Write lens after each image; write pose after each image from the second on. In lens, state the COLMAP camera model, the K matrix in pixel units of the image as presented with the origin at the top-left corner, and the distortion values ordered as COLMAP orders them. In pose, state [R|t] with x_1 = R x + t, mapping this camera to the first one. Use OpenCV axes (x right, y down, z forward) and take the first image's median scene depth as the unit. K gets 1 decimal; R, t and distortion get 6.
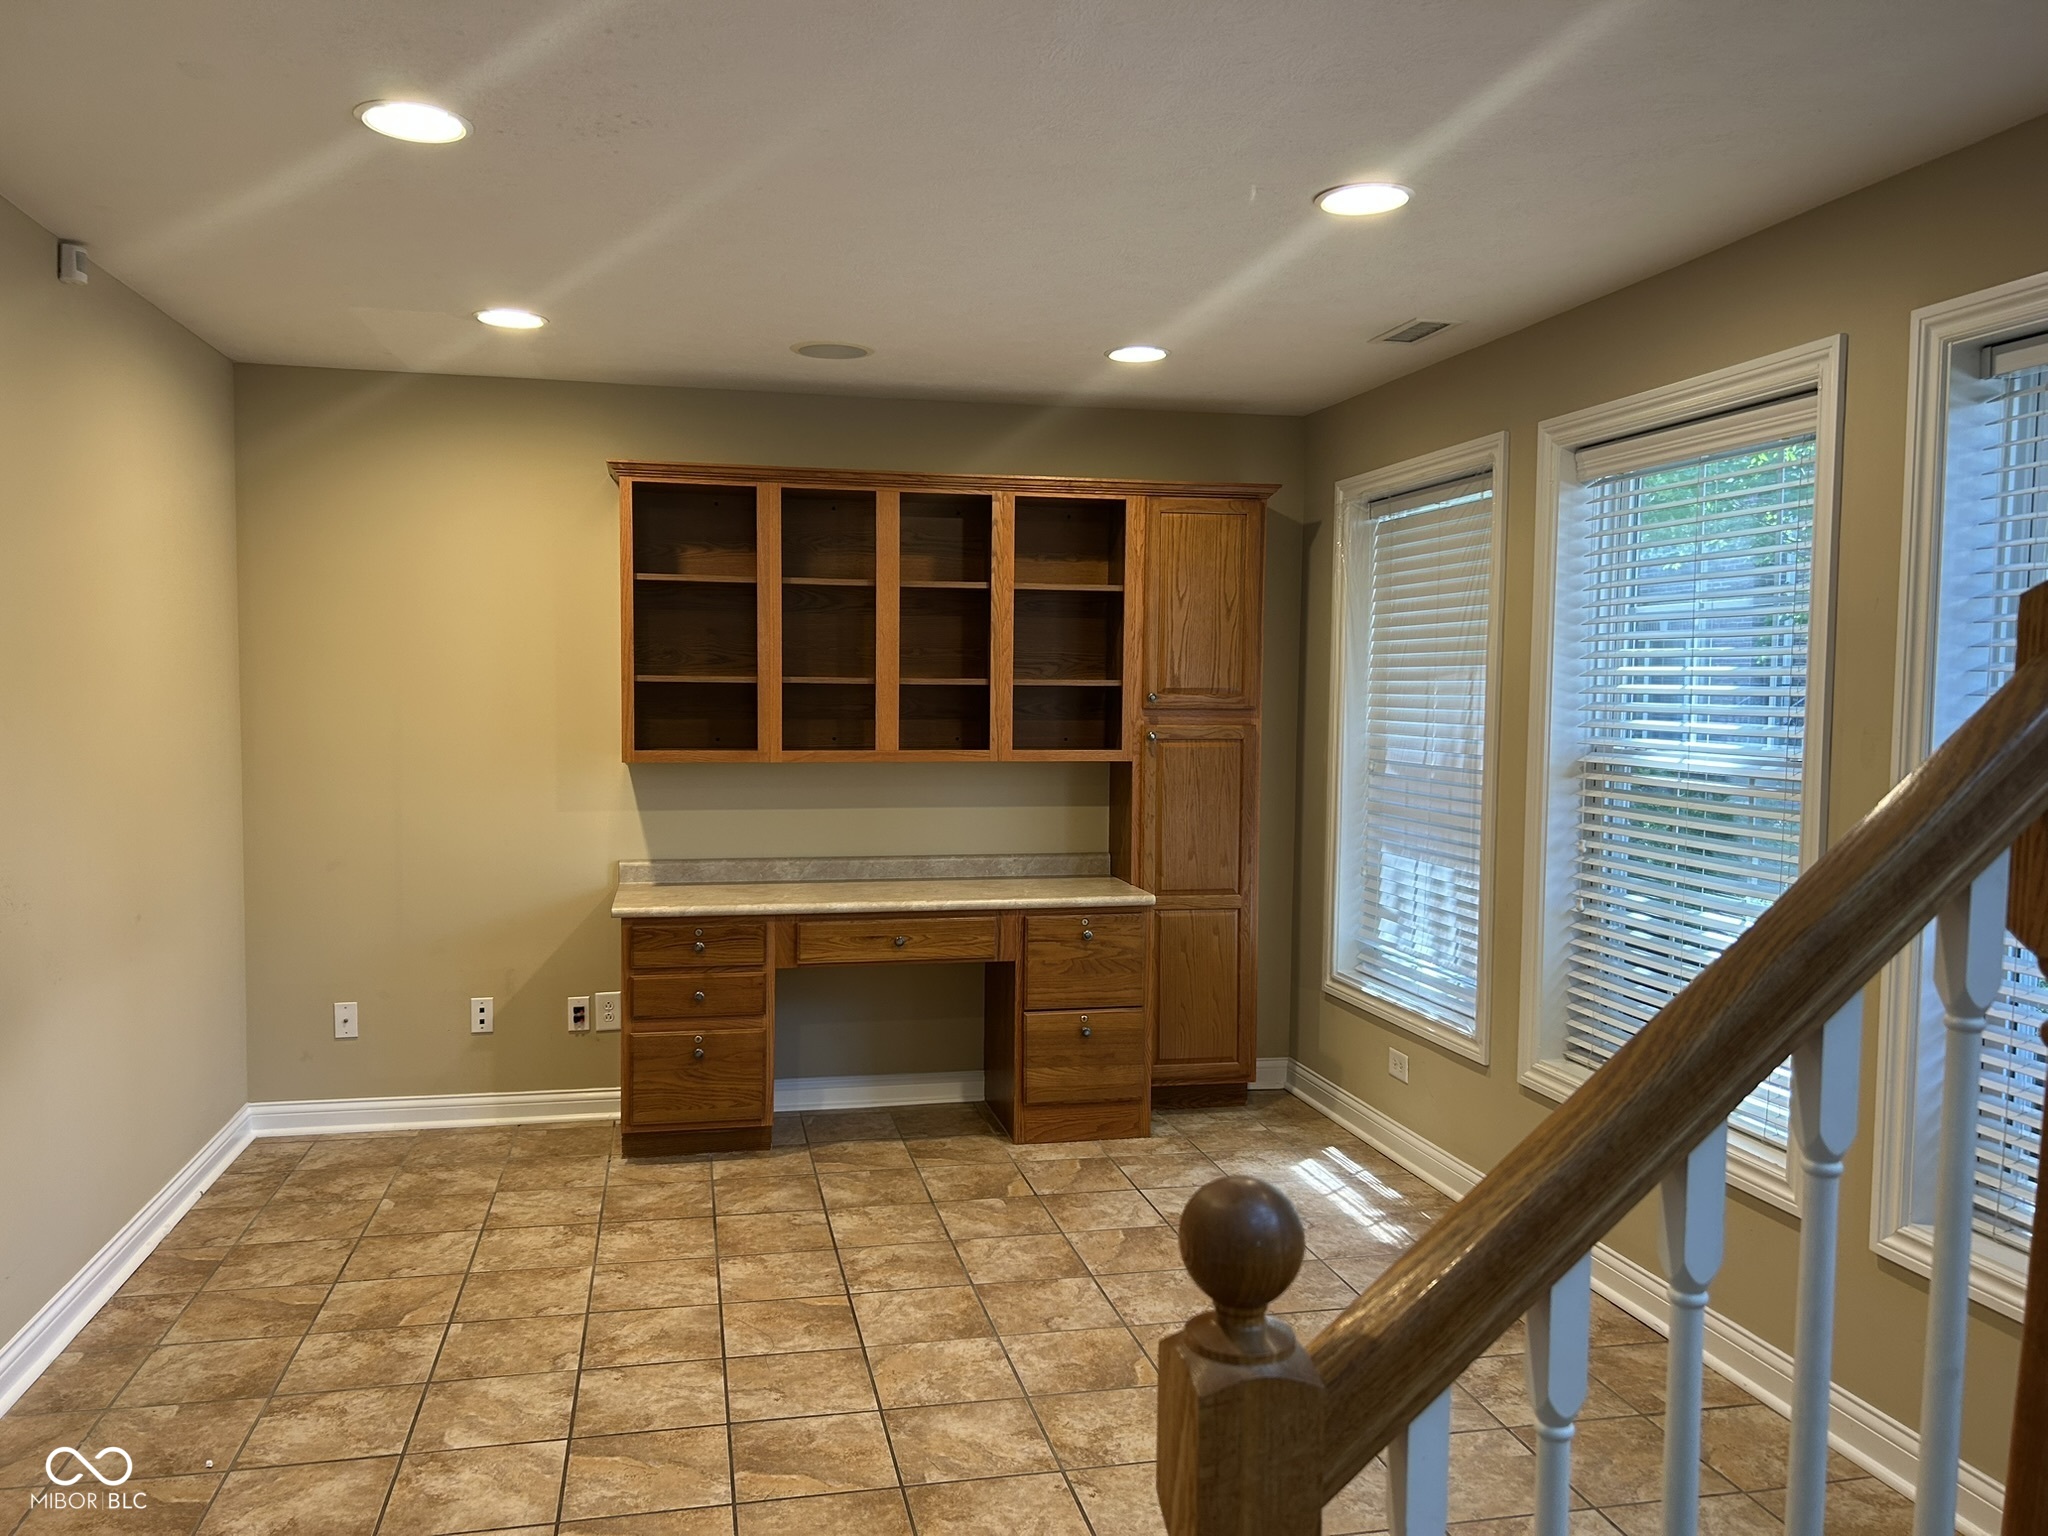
lens RADIAL K [[1536.8, 0, 1010.3], [0, 1536.8, 777.9], [0, 0, 1]] dist [0.012406, -0.014398]
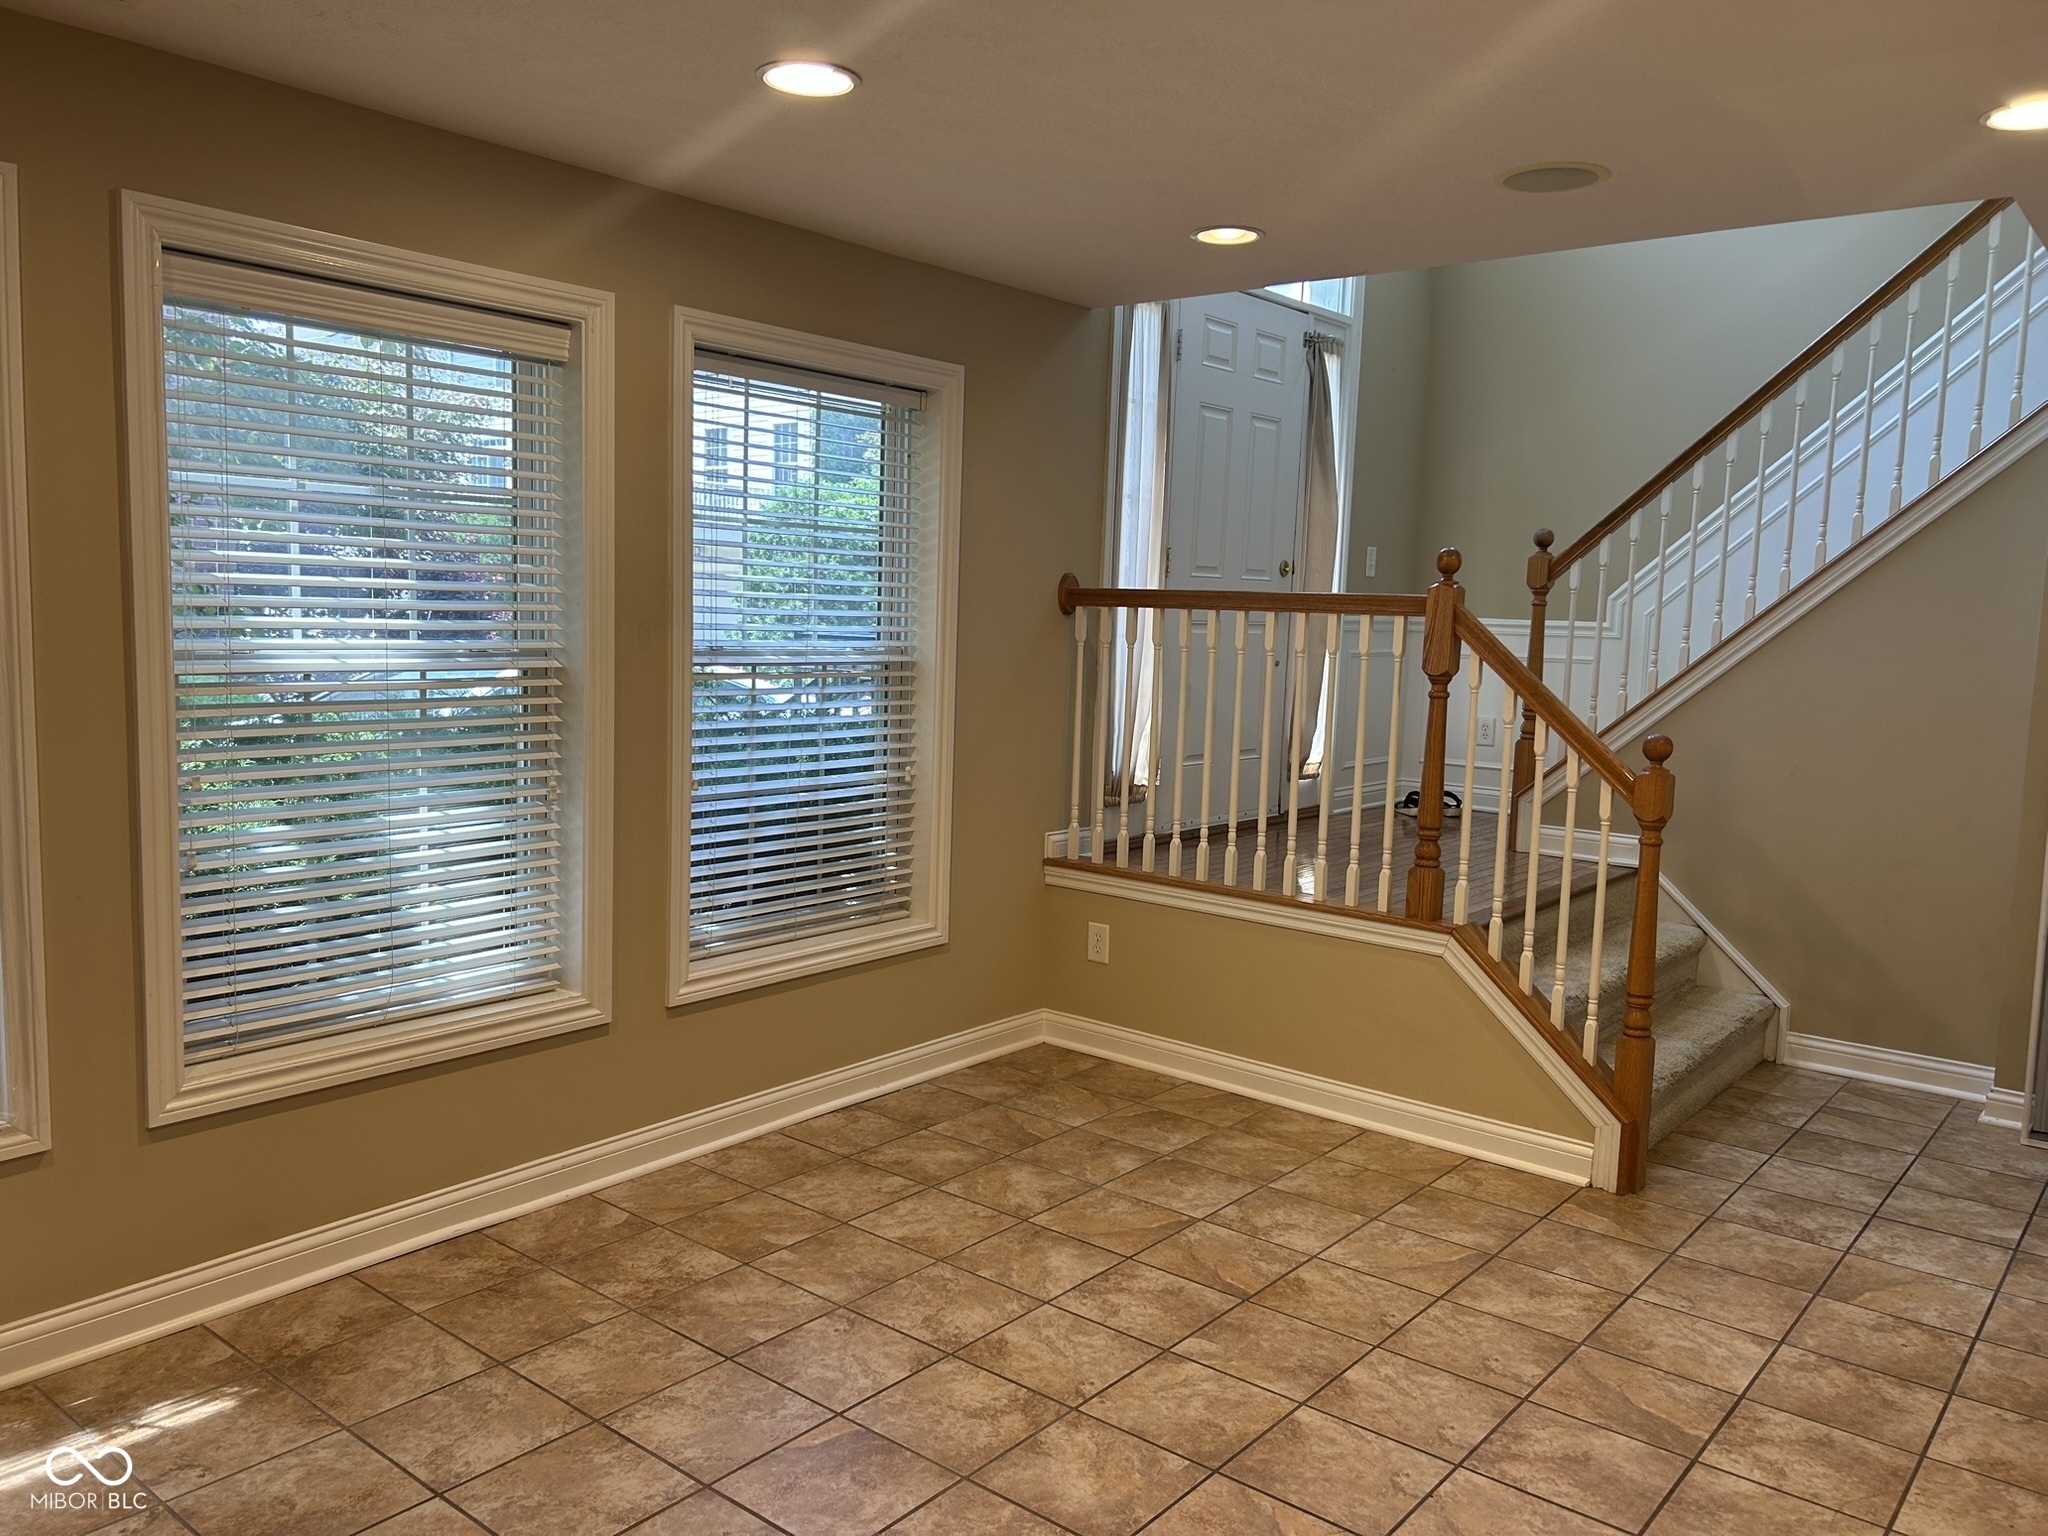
lens RADIAL K [[1536.8, 0, 1007.8], [0, 1536.8, 759.8], [0, 0, 1]] dist [0.012406, -0.014398]
pose [[-0.623904, -0.107795, 0.774031, -0.548044], [0.011131, 0.989115, 0.146721, -0.087202], [-0.781422, 0.100156, -0.615913, 1.335589]]
